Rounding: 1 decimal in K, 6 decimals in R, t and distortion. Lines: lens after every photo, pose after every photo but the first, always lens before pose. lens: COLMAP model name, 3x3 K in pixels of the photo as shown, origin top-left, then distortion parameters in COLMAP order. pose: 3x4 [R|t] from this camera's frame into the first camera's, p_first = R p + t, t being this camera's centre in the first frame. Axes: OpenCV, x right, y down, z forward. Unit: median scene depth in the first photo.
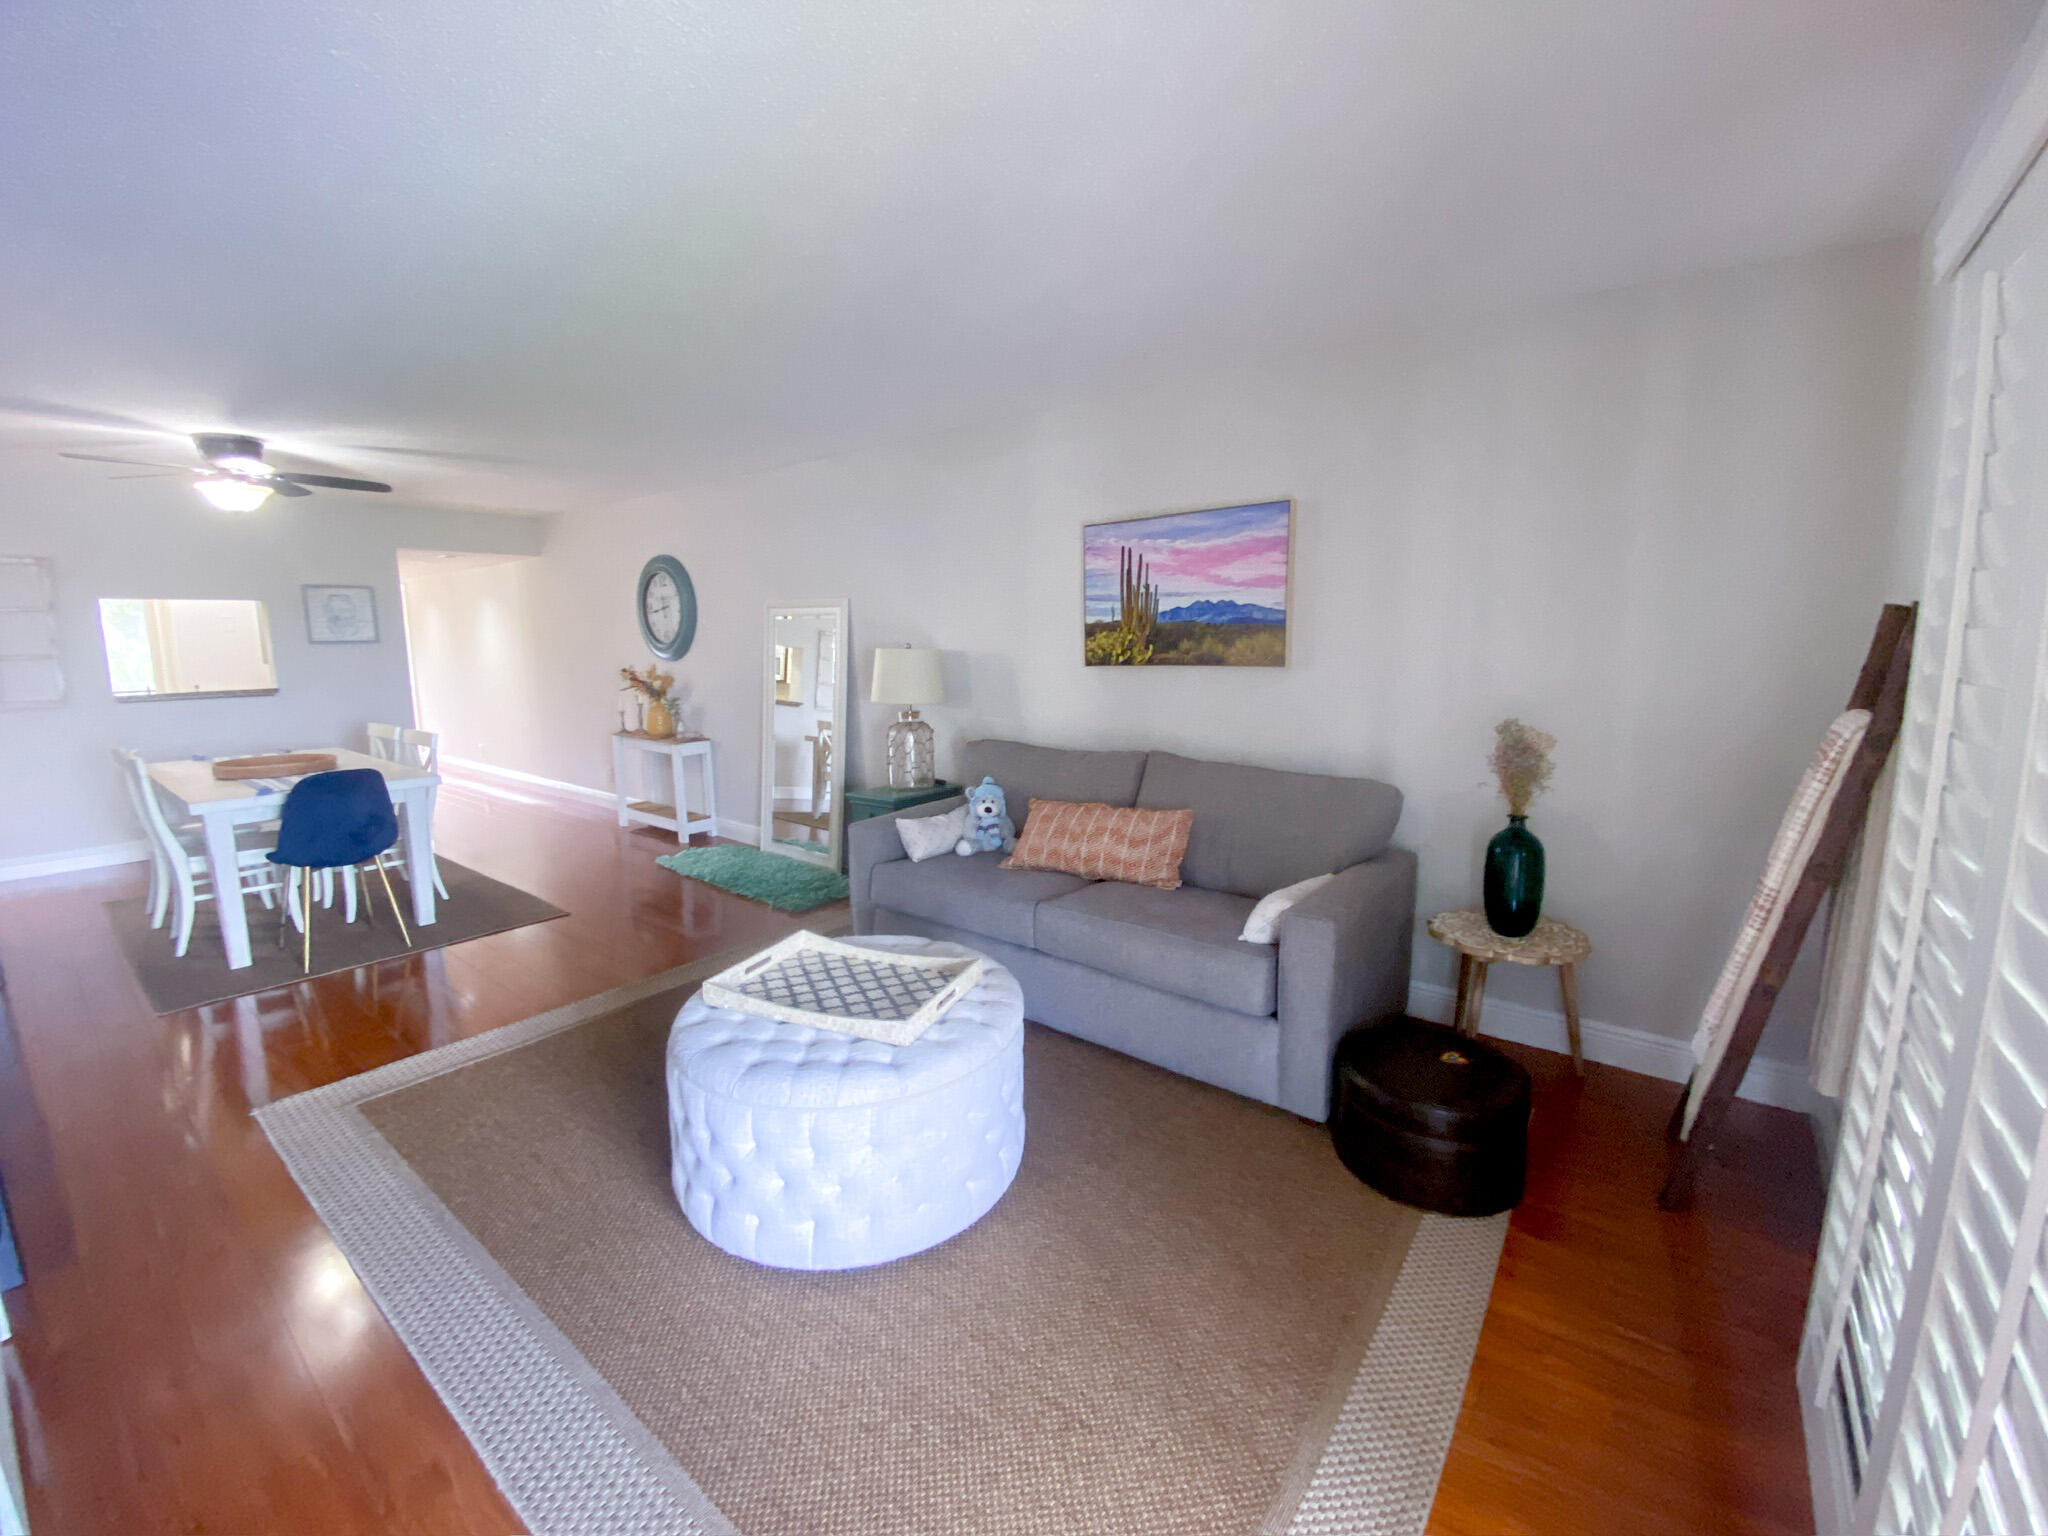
lens RADIAL K [[835.8, 0, 1020.5], [0, 835.8, 759.9], [0, 0, 1]] dist [0.028738, -0.024199]
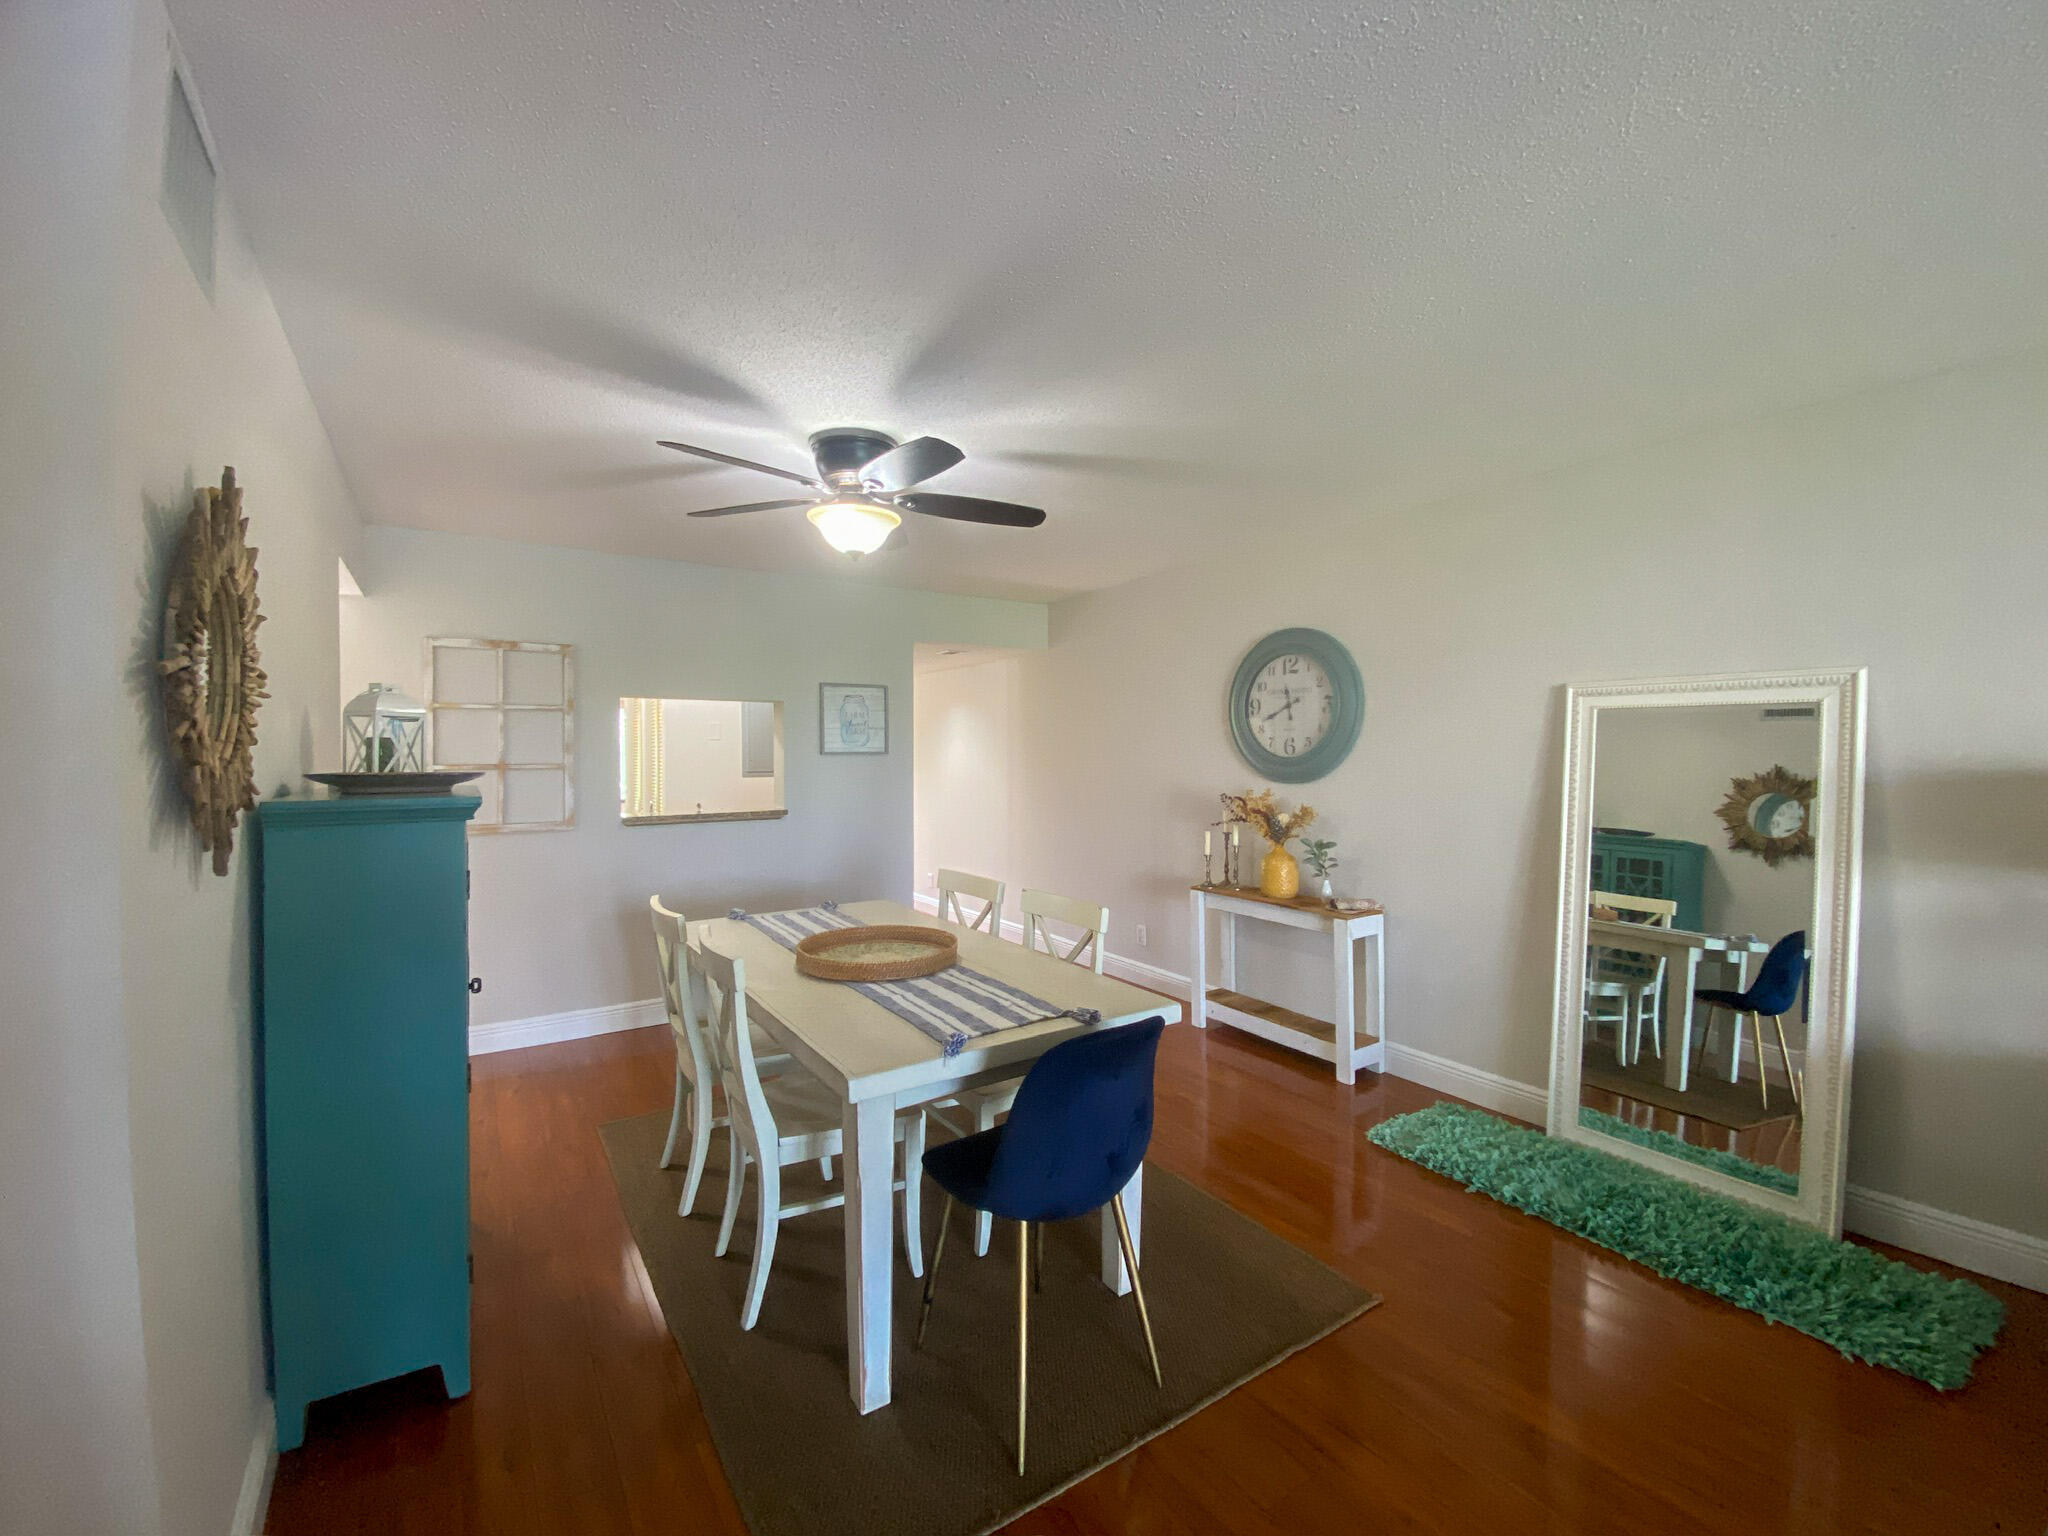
lens RADIAL K [[835.8, 0, 1020.5], [0, 835.8, 759.9], [0, 0, 1]] dist [0.028738, -0.024199]
pose [[0.952288, 0.007575, -0.305107, -0.471405], [-0.049924, 0.990093, -0.131241, -0.043711], [0.301090, 0.140211, 0.943231, 0.345552]]
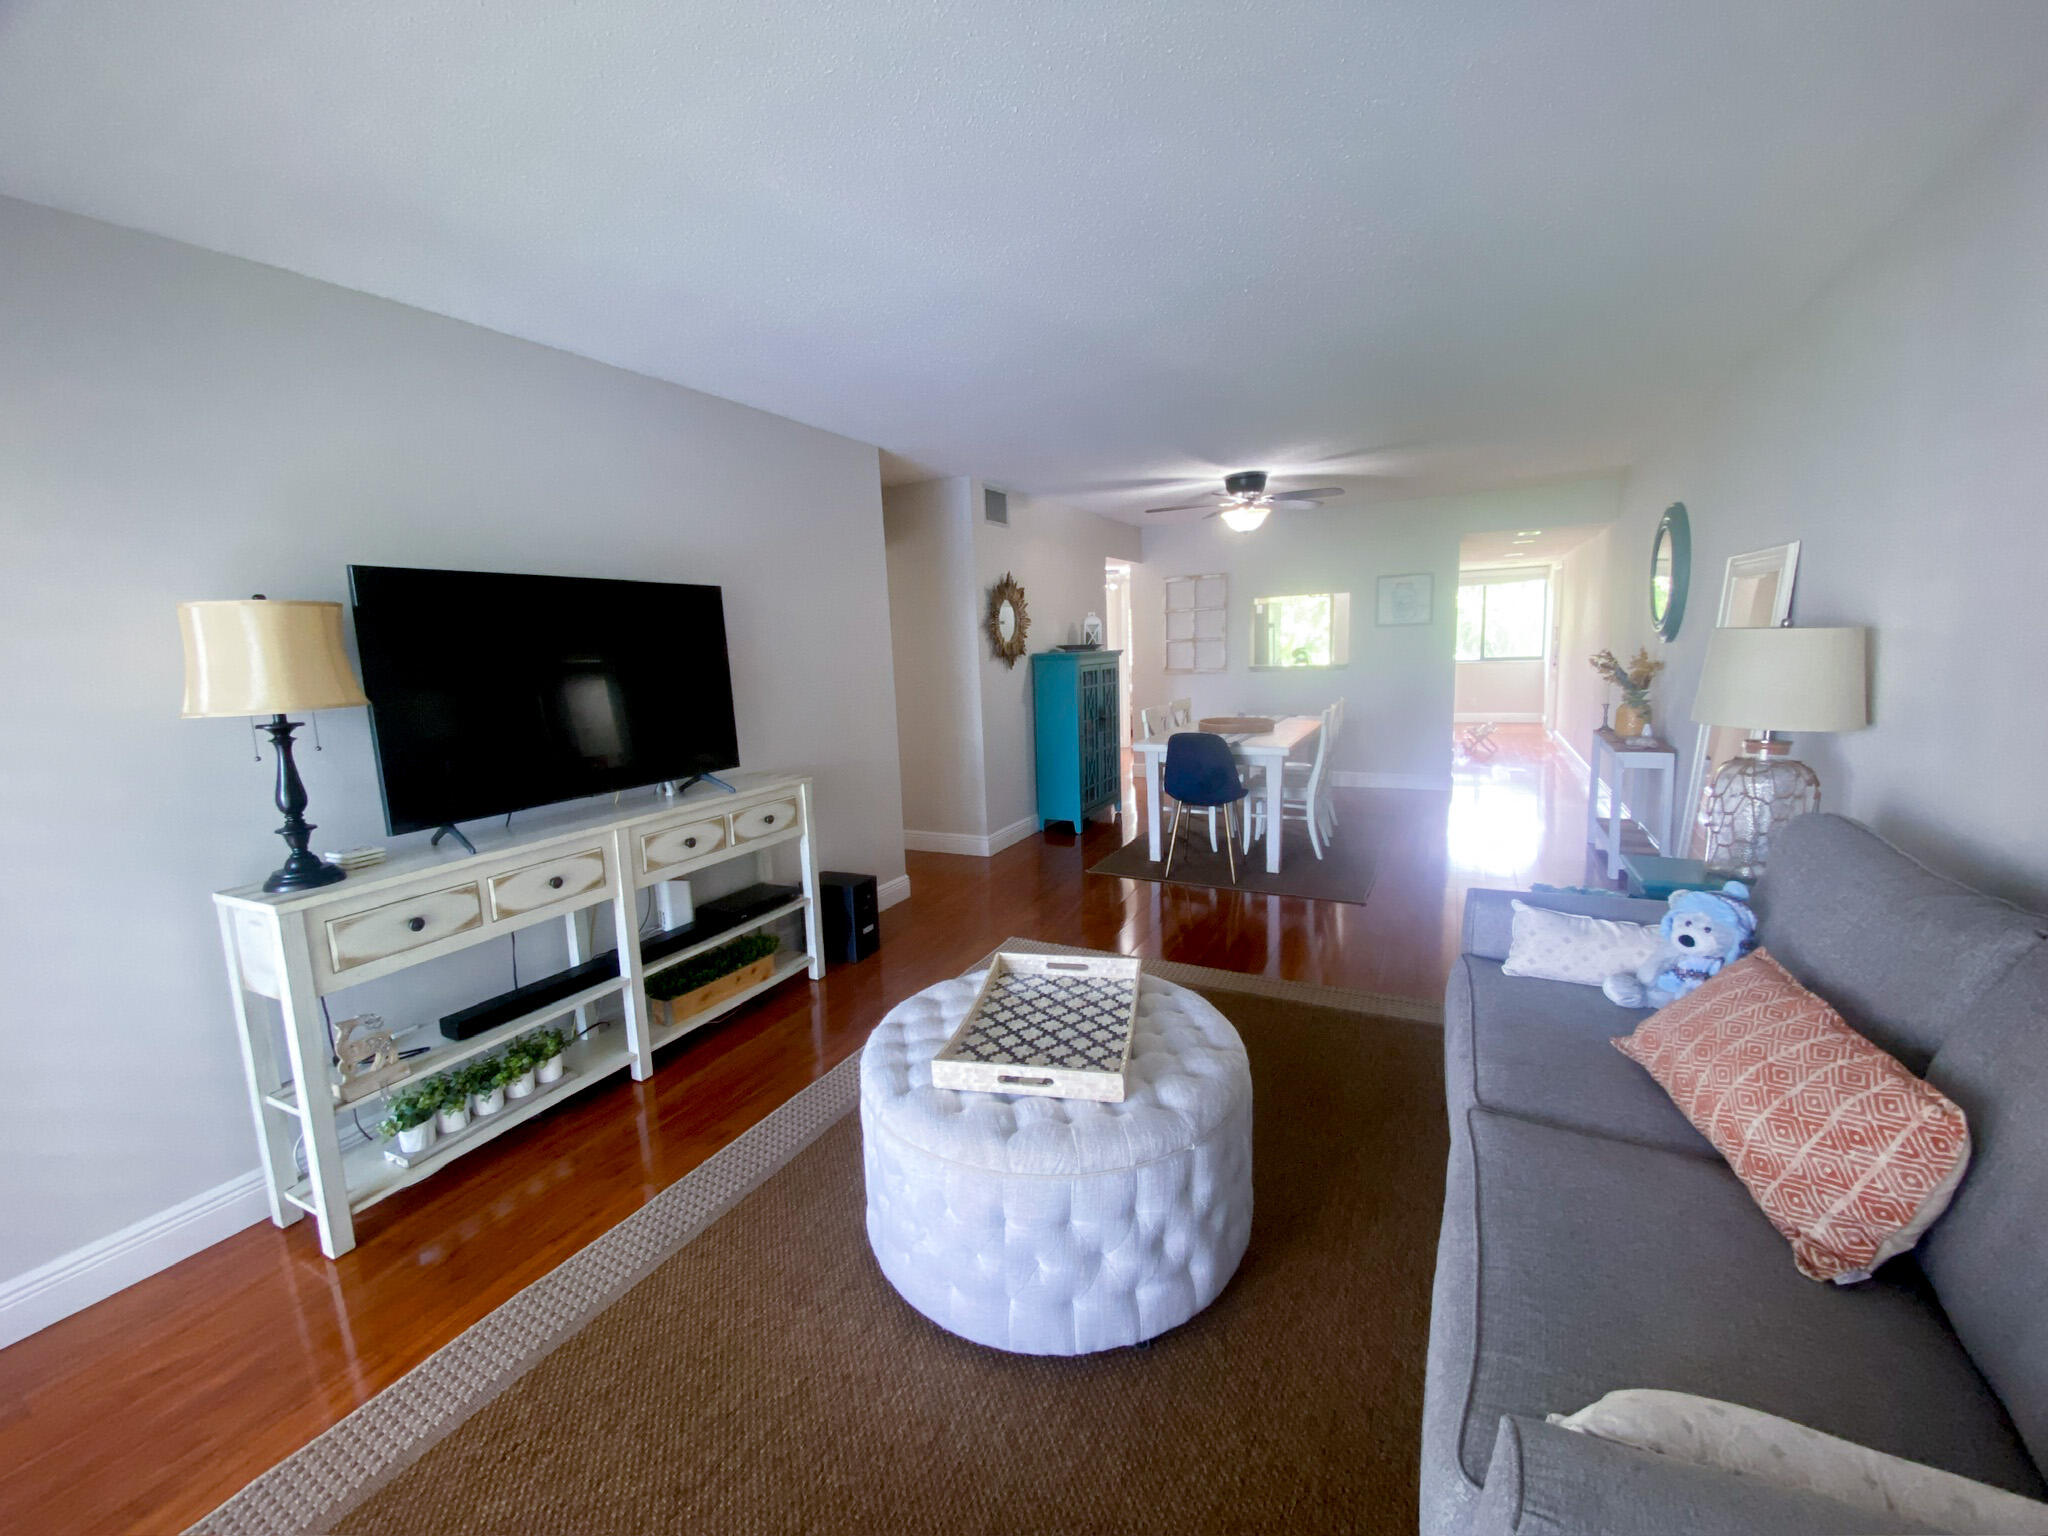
lens RADIAL K [[821.3, 0, 992.8], [0, 821.3, 763.2], [0, 0, 1]] dist [0.037102, -0.037937]
pose [[0.158698, 0.145234, -0.976587, 0.257565], [-0.107964, 0.985743, 0.129051, -0.046425], [0.981406, 0.084956, 0.172116, 0.325951]]
